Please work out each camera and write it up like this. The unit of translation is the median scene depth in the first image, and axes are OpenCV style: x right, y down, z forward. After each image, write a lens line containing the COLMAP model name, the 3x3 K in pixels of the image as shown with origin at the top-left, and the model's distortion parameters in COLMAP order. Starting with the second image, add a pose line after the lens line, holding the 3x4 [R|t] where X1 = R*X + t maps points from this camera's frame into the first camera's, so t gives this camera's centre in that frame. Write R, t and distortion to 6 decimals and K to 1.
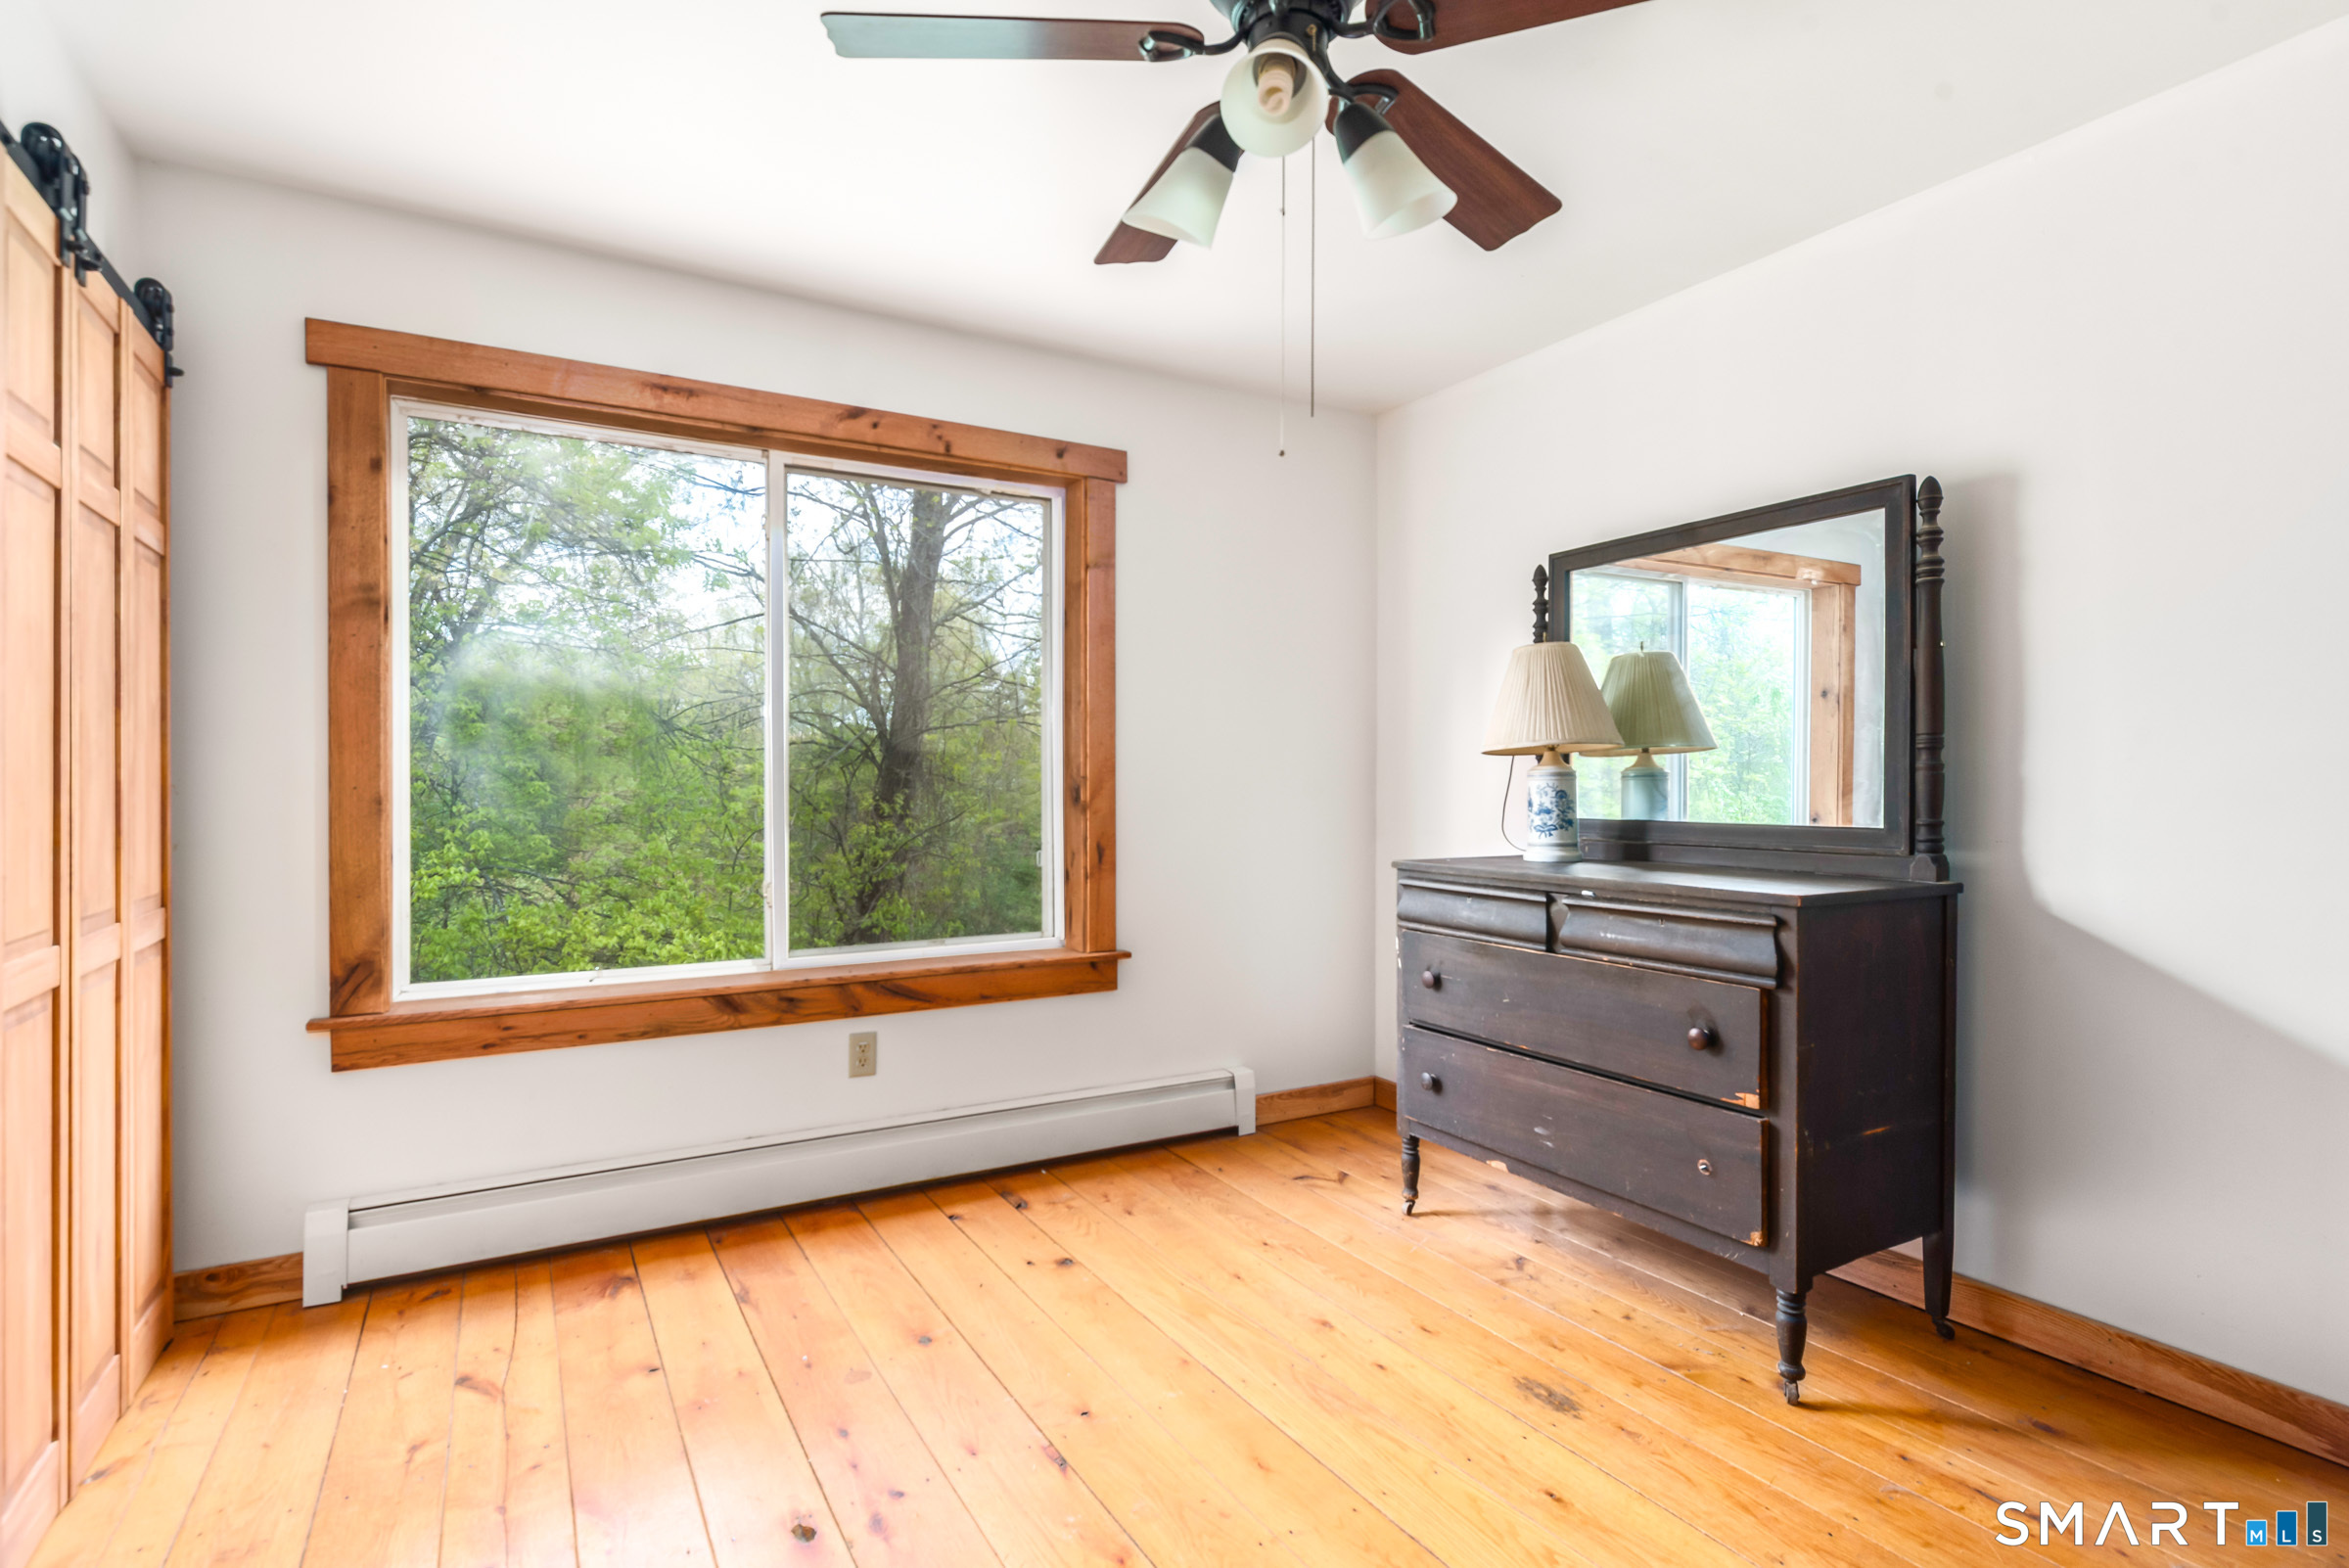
lens RADIAL K [[1272.9, 0, 1174.5], [0, 1272.9, 784.0], [0, 0, 1]] dist [-0.001186, -0.000267]
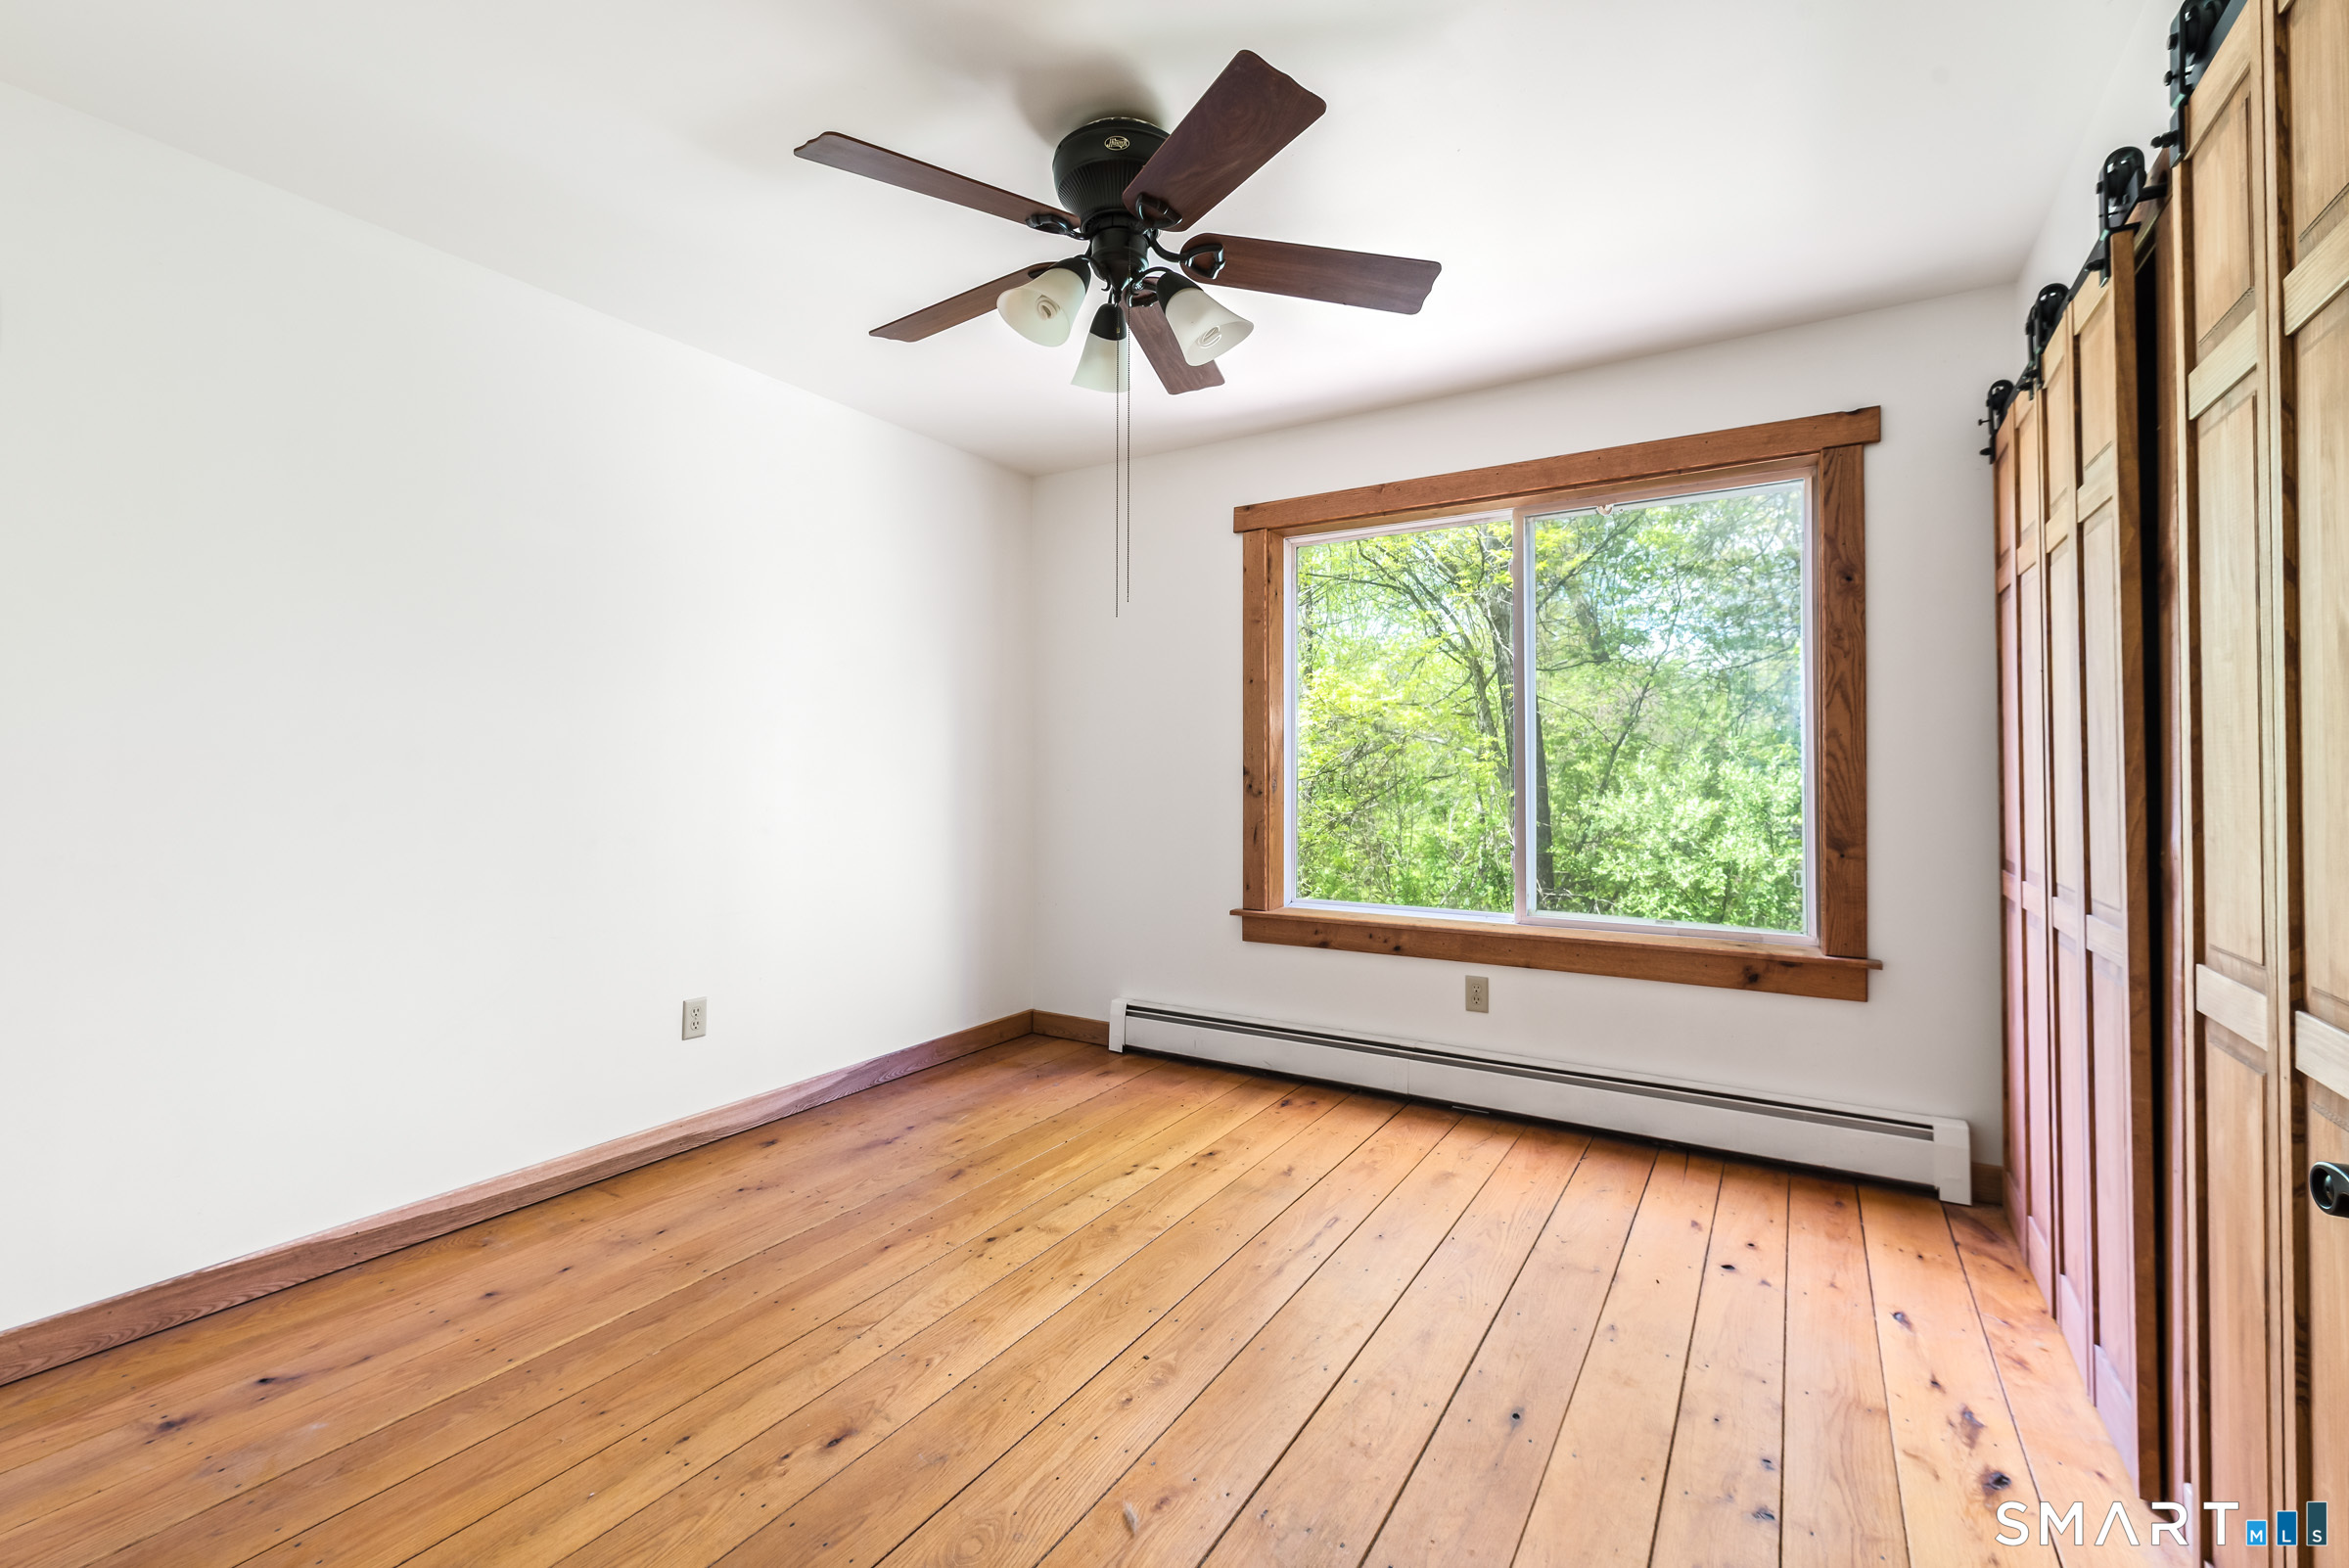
lens RADIAL K [[1012.4, 0, 1187.3], [0, 1012.4, 773.3], [0, 0, 1]] dist [0.002178, 0.000543]
pose [[0.437830, 0.002637, -0.899054, 0.512324], [-0.003283, 0.999994, 0.001334, -0.001970], [0.899052, 0.002367, 0.437835, 0.318593]]
